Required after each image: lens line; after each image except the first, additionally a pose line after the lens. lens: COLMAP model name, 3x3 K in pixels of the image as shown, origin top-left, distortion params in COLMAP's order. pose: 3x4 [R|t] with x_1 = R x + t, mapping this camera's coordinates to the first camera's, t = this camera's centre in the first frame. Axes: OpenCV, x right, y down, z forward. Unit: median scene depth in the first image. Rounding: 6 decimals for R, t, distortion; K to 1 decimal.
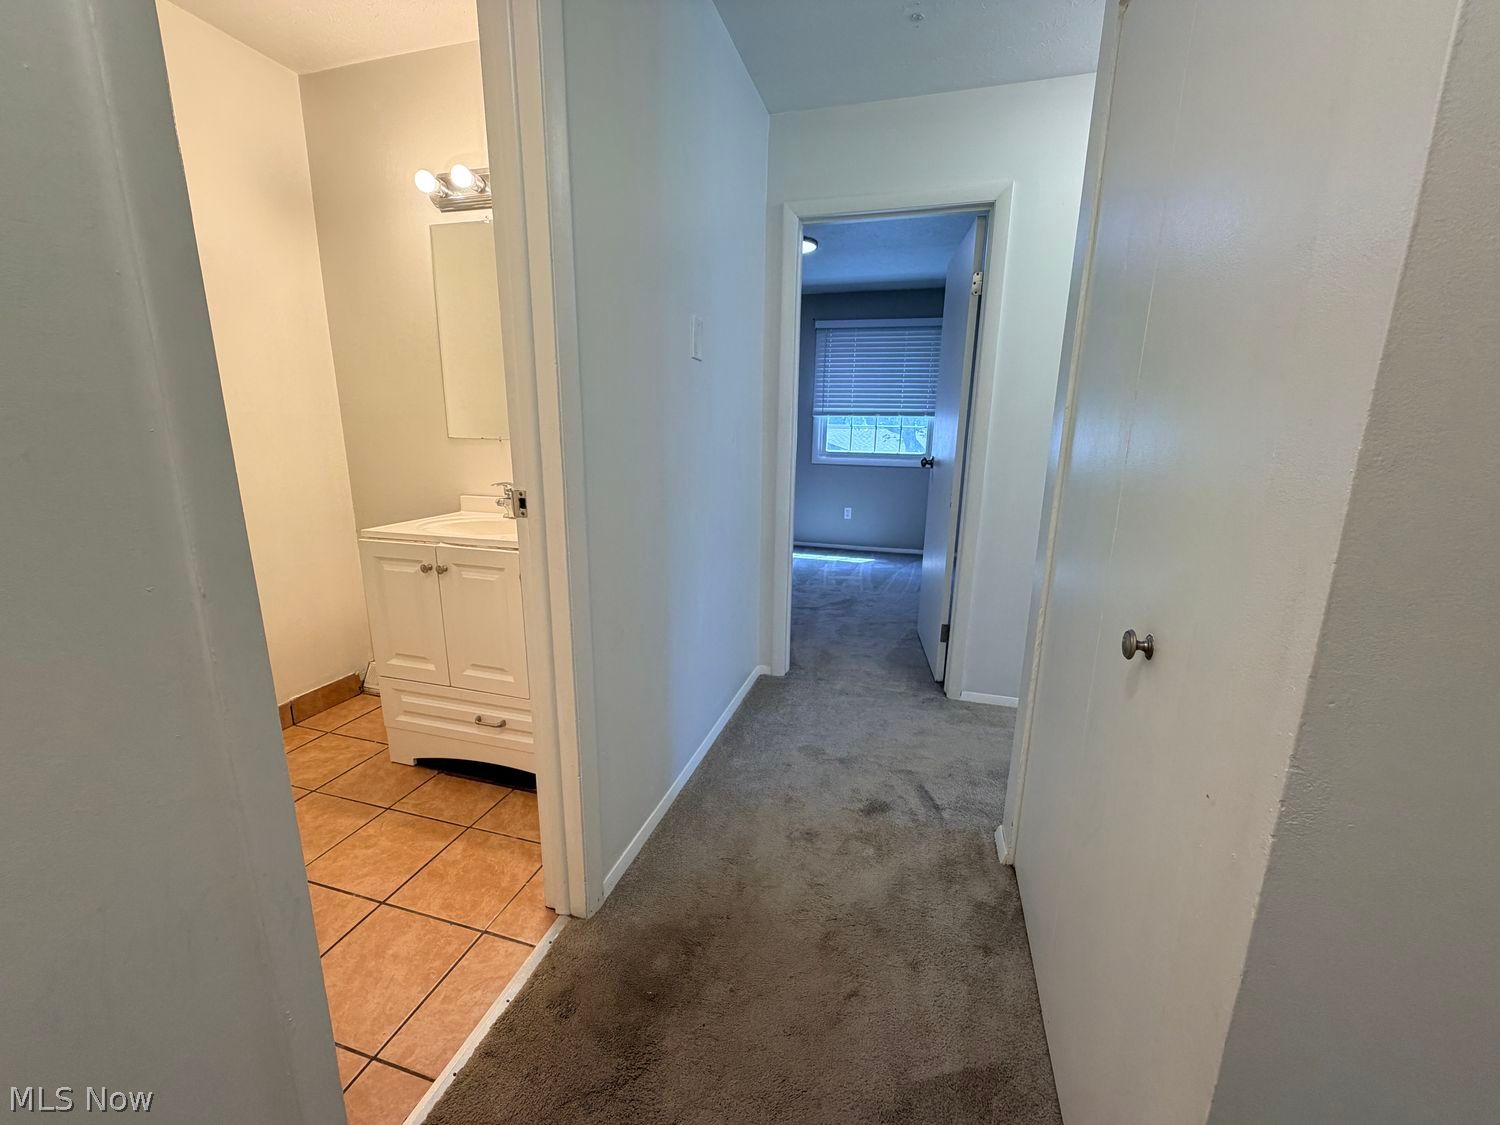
lens RADIAL K [[595.7, 0, 750.9], [0, 595.7, 560.7], [0, 0, 1]] dist [0.001271, -0.001282]
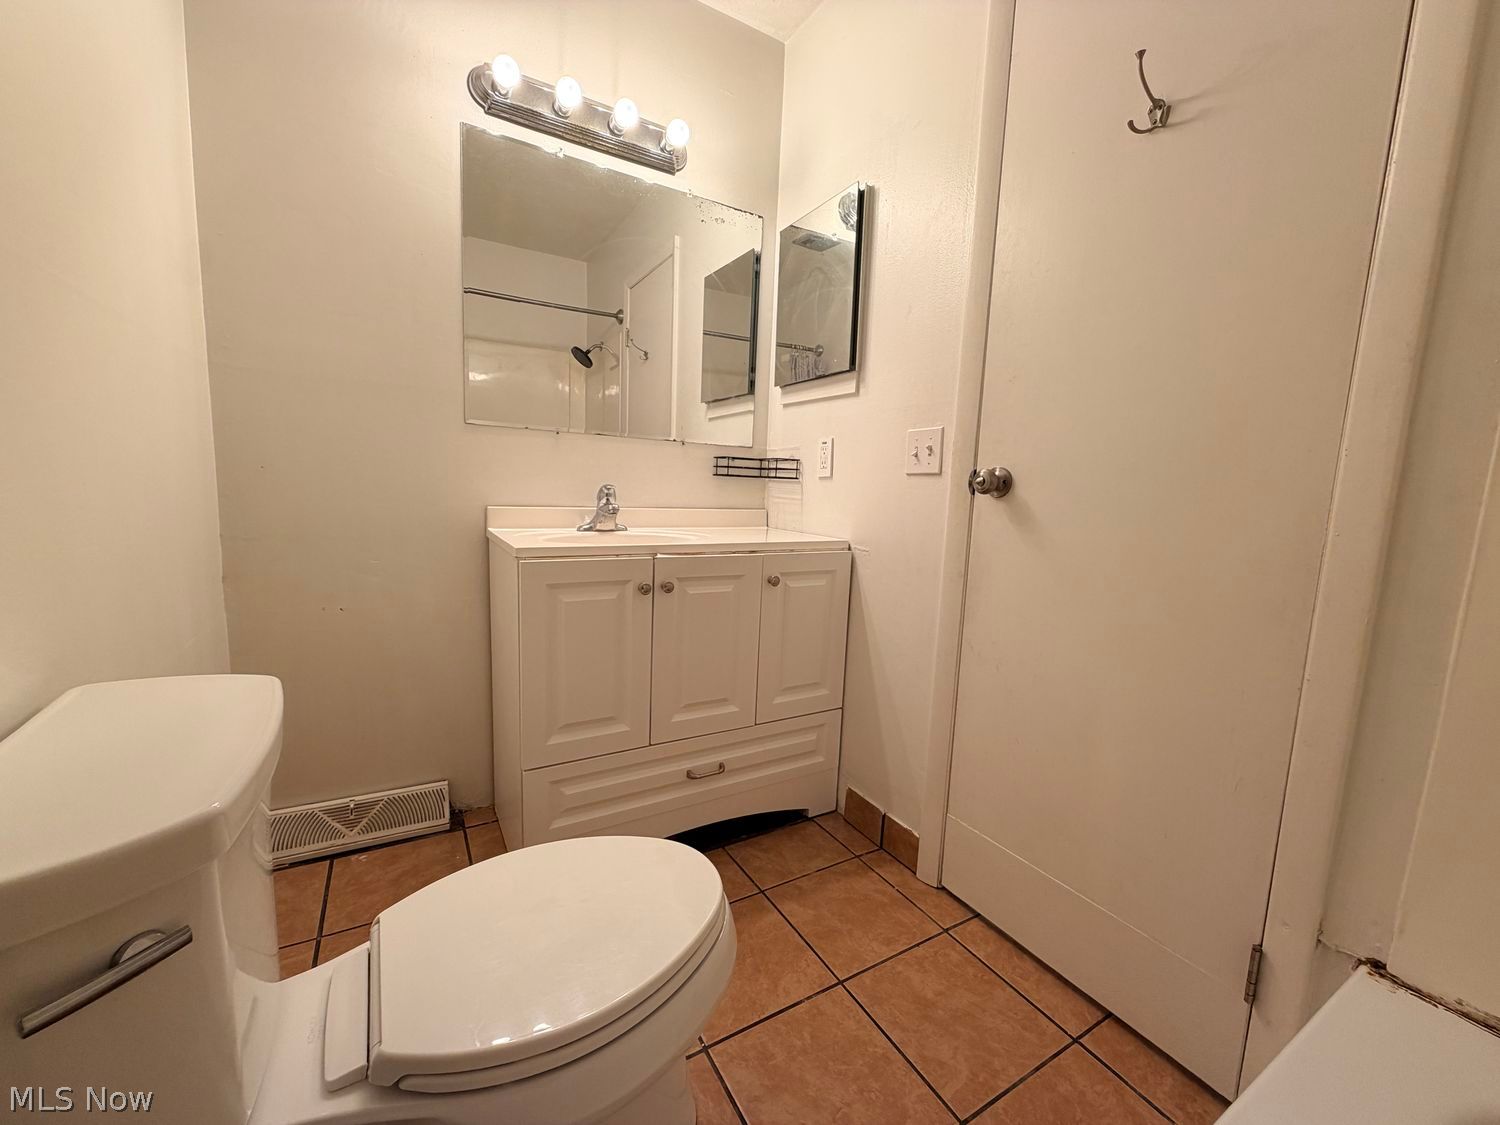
lens RADIAL K [[595.7, 0, 749.6], [0, 595.7, 560.2], [0, 0, 1]] dist [0.001271, -0.001282]
pose [[0.693945, -0.078287, 0.715759, -0.967330], [0.129184, 0.991478, -0.016803, 0.006635], [-0.708344, 0.104125, 0.698145, 0.367273]]
